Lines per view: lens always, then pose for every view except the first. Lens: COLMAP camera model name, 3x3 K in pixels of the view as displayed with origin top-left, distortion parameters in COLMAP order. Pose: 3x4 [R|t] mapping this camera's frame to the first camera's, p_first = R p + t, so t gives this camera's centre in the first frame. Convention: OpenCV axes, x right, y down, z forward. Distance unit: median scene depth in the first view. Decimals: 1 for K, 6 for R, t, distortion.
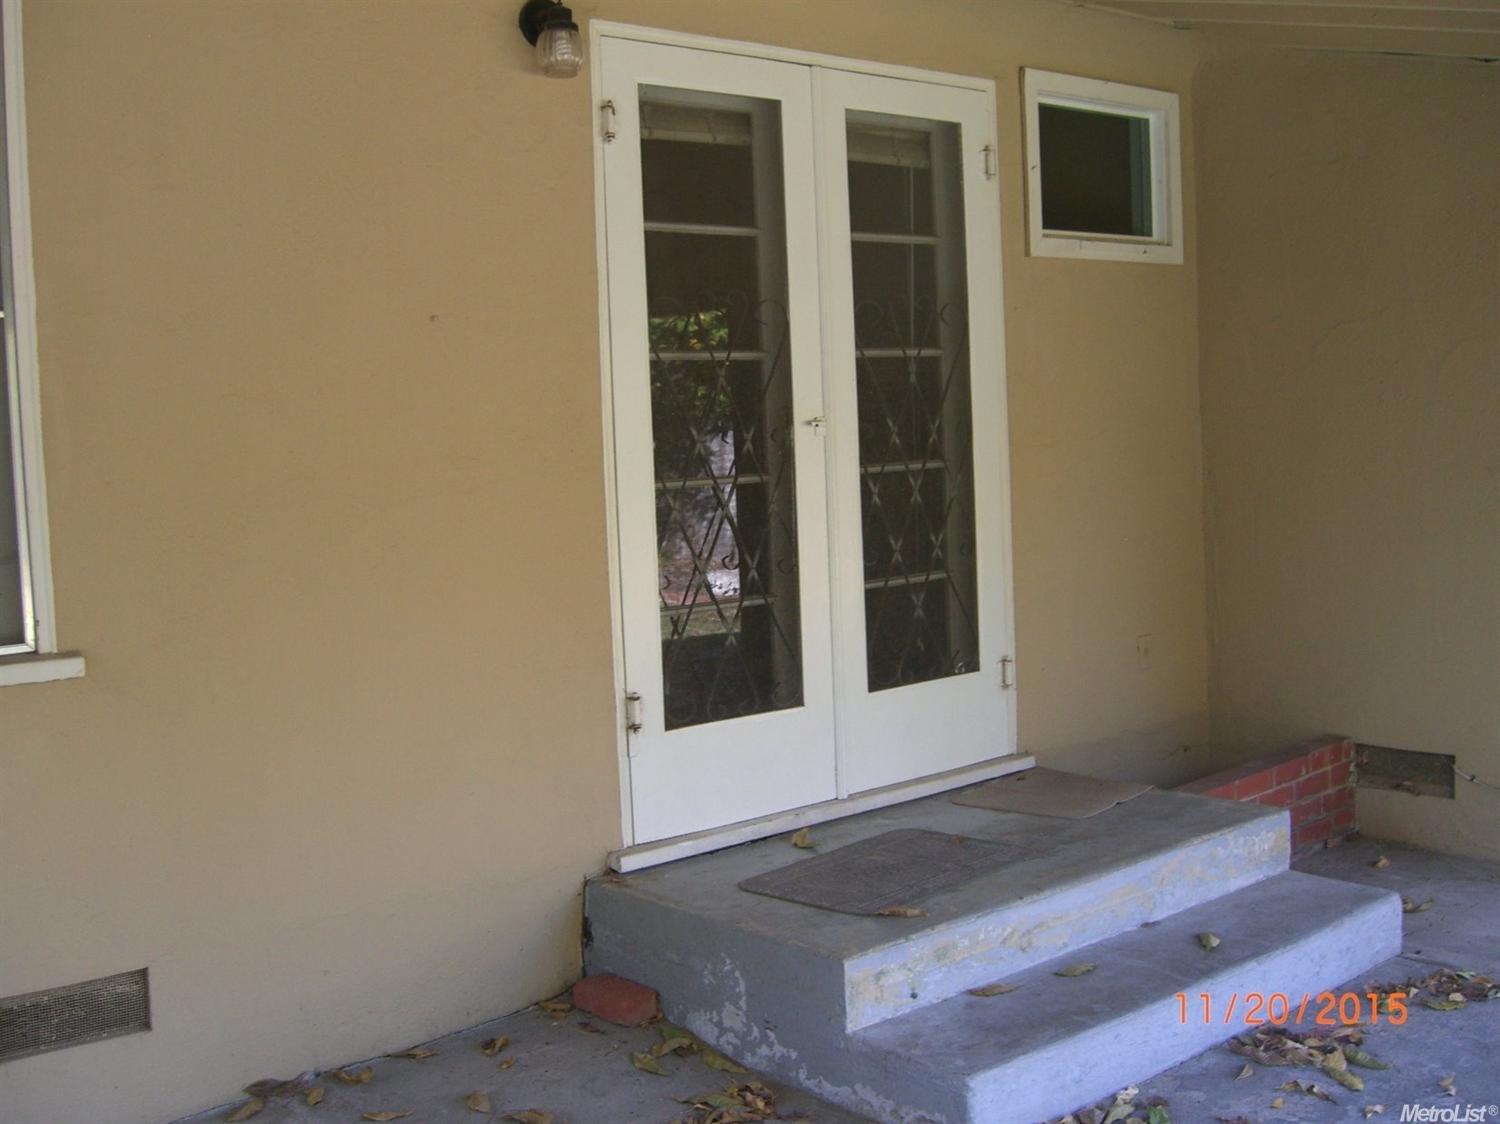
lens RADIAL K [[1684.5, 0, 750.0], [0, 1684.5, 562.0], [0, 0, 1]] dist [-0.109937, -0.008016]
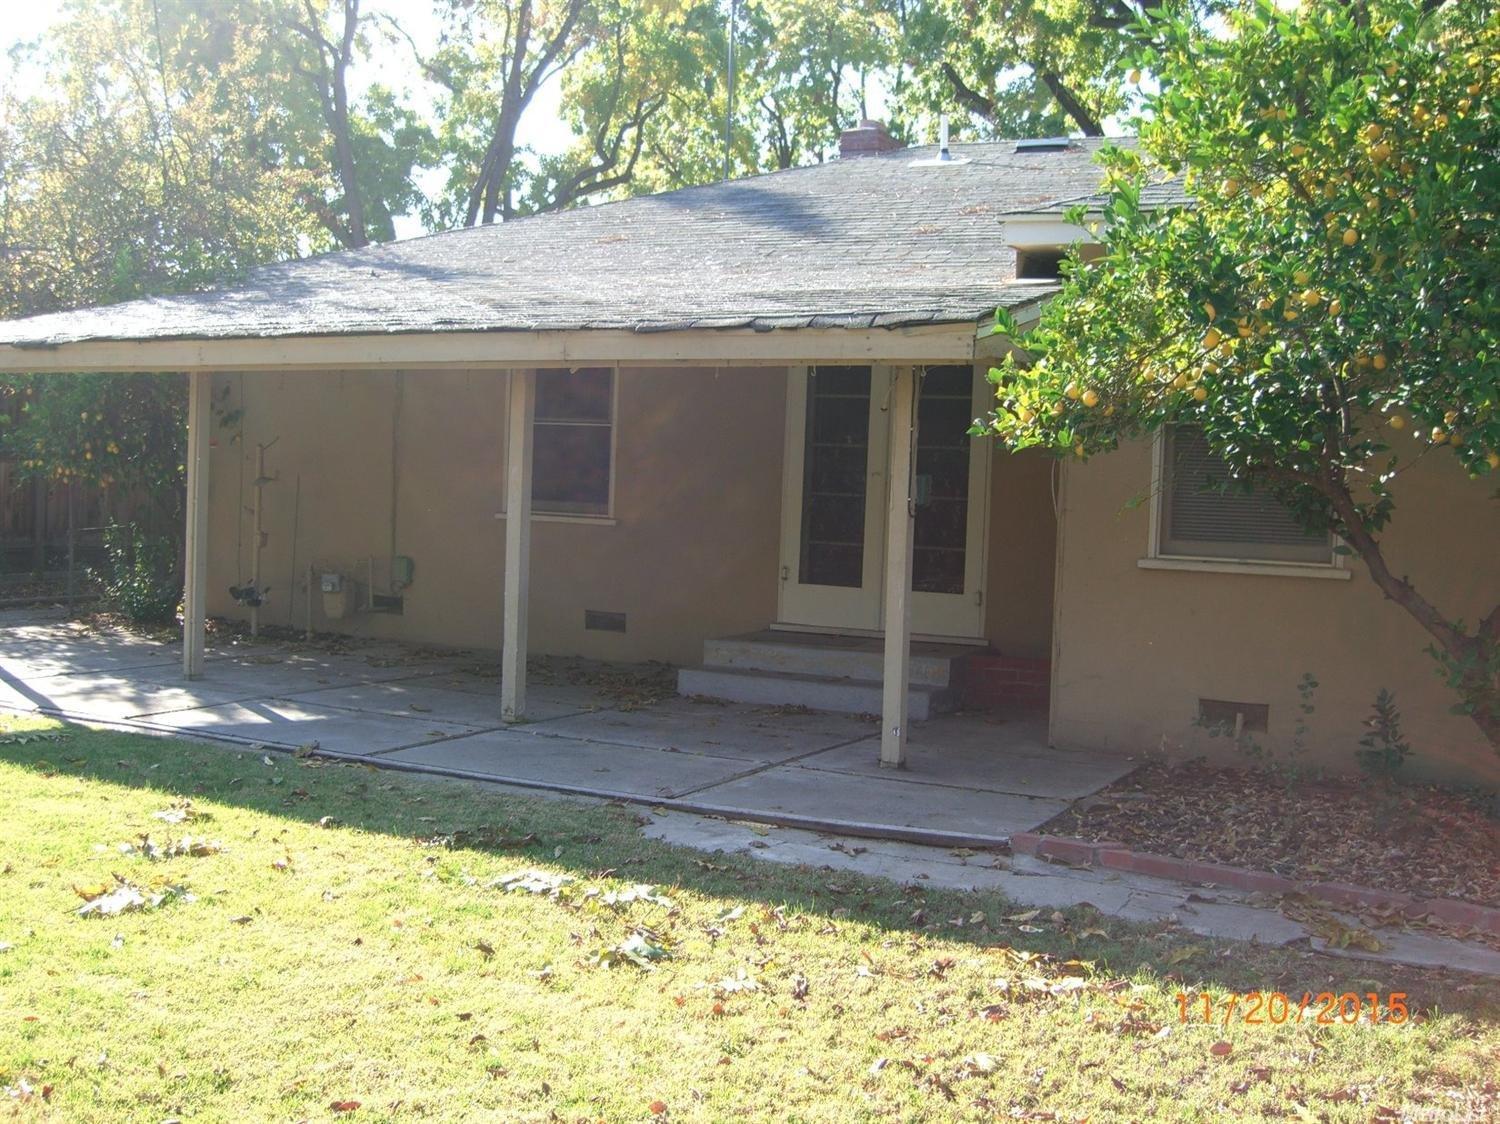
lens RADIAL K [[1684.5, 0, 750.0], [0, 1684.5, 562.0], [0, 0, 1]] dist [-0.109937, -0.008016]
pose [[0.367033, 0.099722, -0.924847, 2.054883], [-0.134385, 0.989491, 0.053361, -0.054372], [0.920450, 0.104700, 0.376577, -0.047370]]
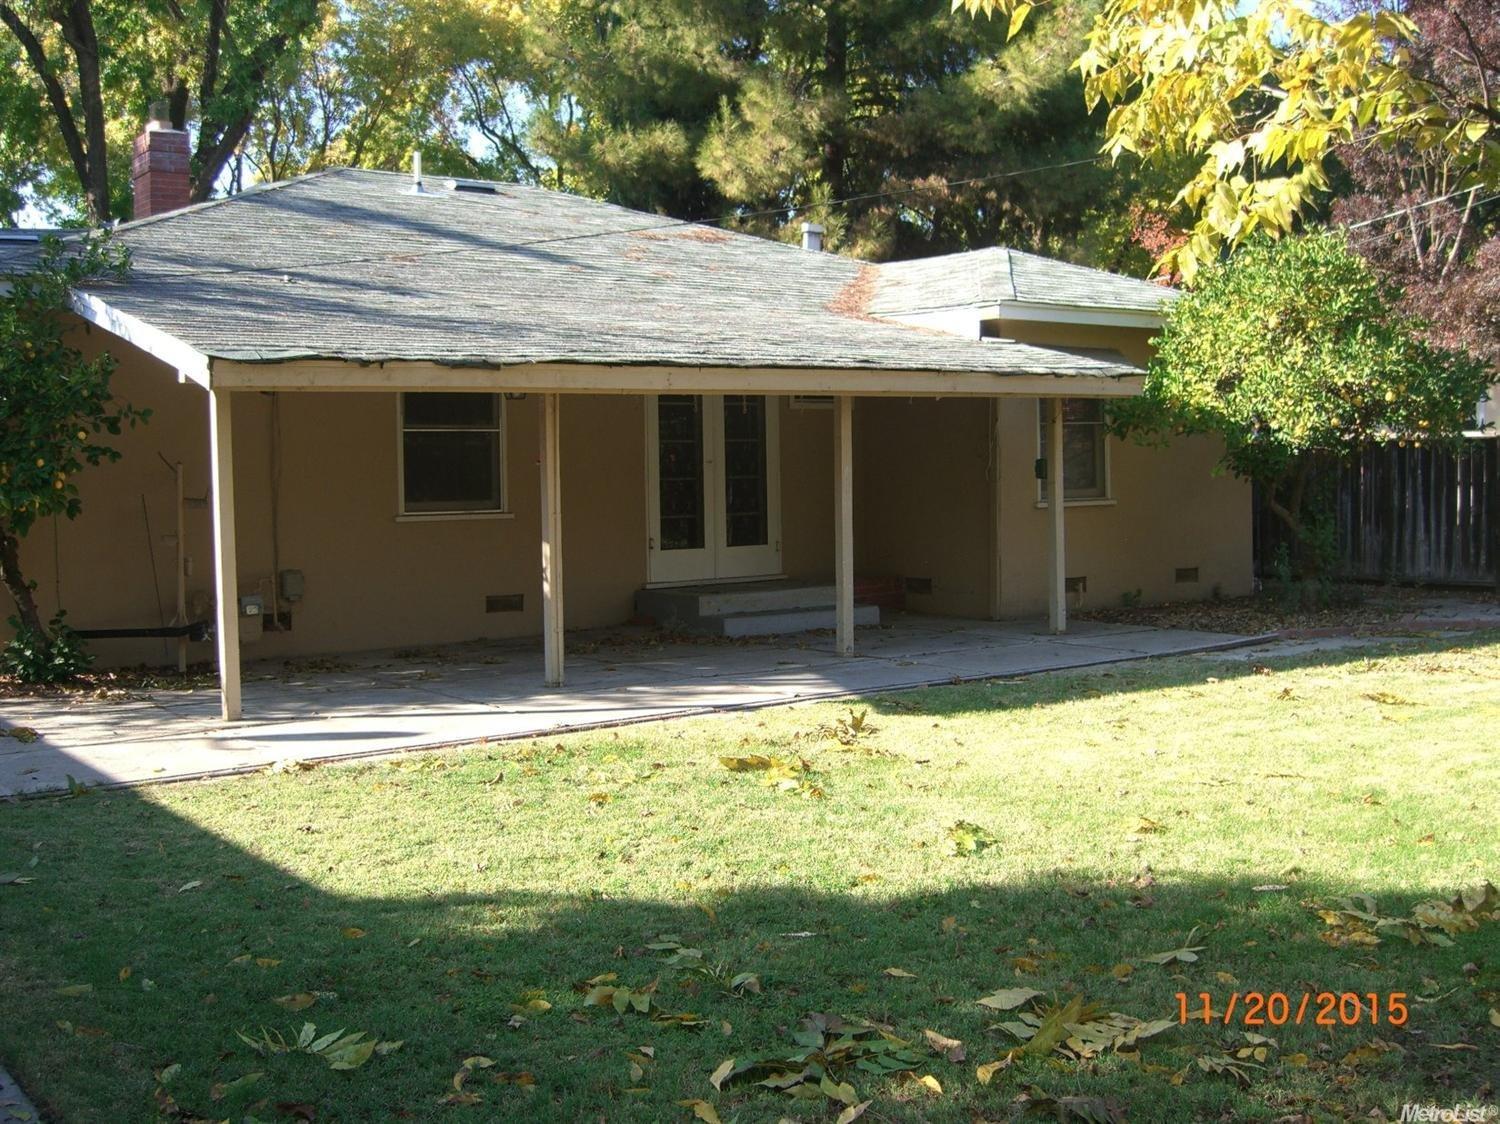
lens RADIAL K [[1684.5, 0, 750.0], [0, 1684.5, 562.0], [0, 0, 1]] dist [-0.109937, -0.008016]
pose [[0.998578, 0.033799, -0.041223, 0.238822], [-0.034255, 0.999359, -0.010404, 0.135402], [0.040845, 0.011801, 0.999096, -2.109907]]
